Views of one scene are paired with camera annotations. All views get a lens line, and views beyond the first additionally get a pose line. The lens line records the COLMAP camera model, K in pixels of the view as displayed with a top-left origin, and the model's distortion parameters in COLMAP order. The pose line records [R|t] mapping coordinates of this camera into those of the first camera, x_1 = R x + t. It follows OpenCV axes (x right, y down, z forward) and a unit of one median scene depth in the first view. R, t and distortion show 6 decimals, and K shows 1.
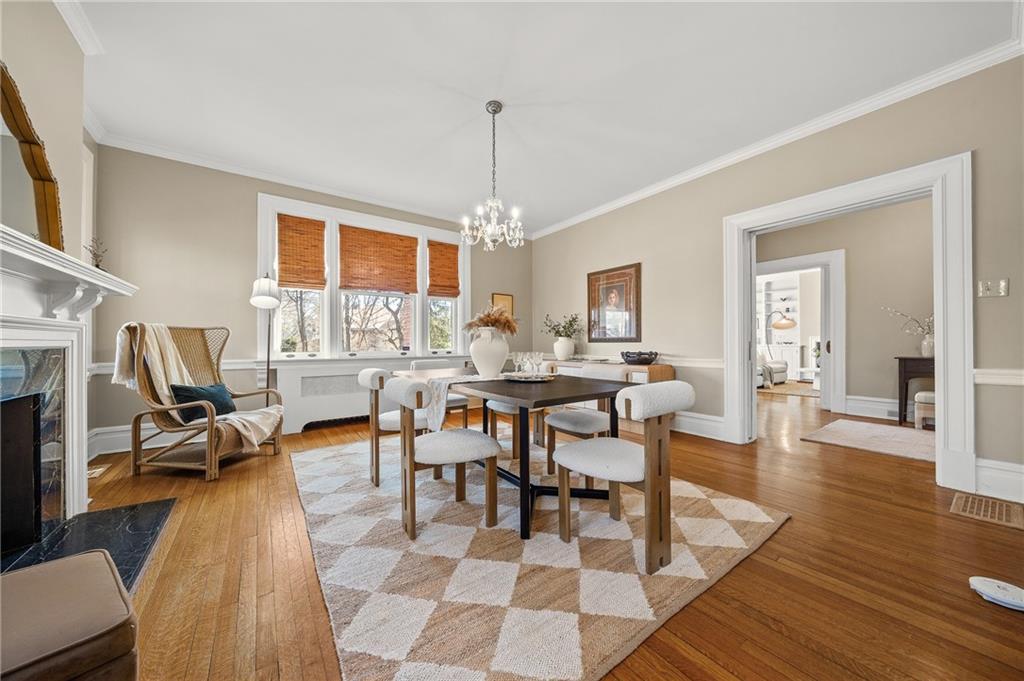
lens RADIAL K [[351.3, 0, 507.4], [0, 351.3, 341.9], [0, 0, 1]] dist [0.010174, 0.000090]
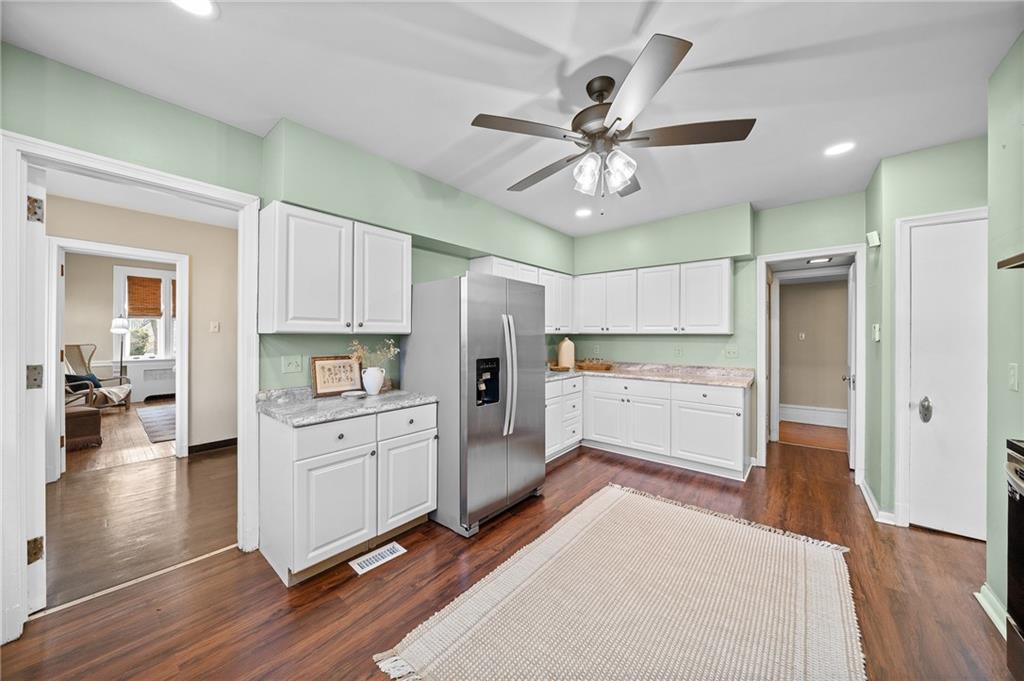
lens RADIAL K [[351.3, 0, 495.4], [0, 351.3, 336.8], [0, 0, 1]] dist [0.010174, 0.000090]
pose [[0.974012, 0.002139, 0.226485, 0.728976], [-0.003765, 0.999970, 0.006750, -0.086171], [-0.226464, -0.007427, 0.973991, -1.131643]]
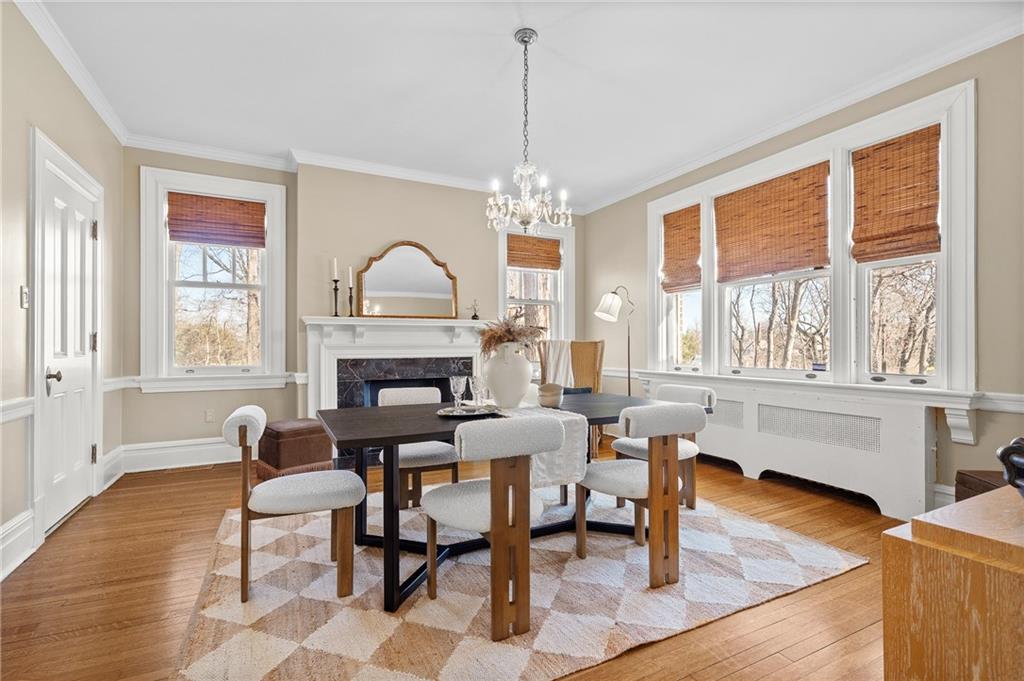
lens RADIAL K [[474.3, 0, 512.1], [0, 474.3, 342.7], [0, 0, 1]] dist [-0.001417, -0.000226]
pose [[-0.163407, -0.002077, -0.986557, 0.676671], [-0.003116, 0.999994, -0.001589, -0.021720], [0.986554, 0.002814, -0.163412, 0.827849]]
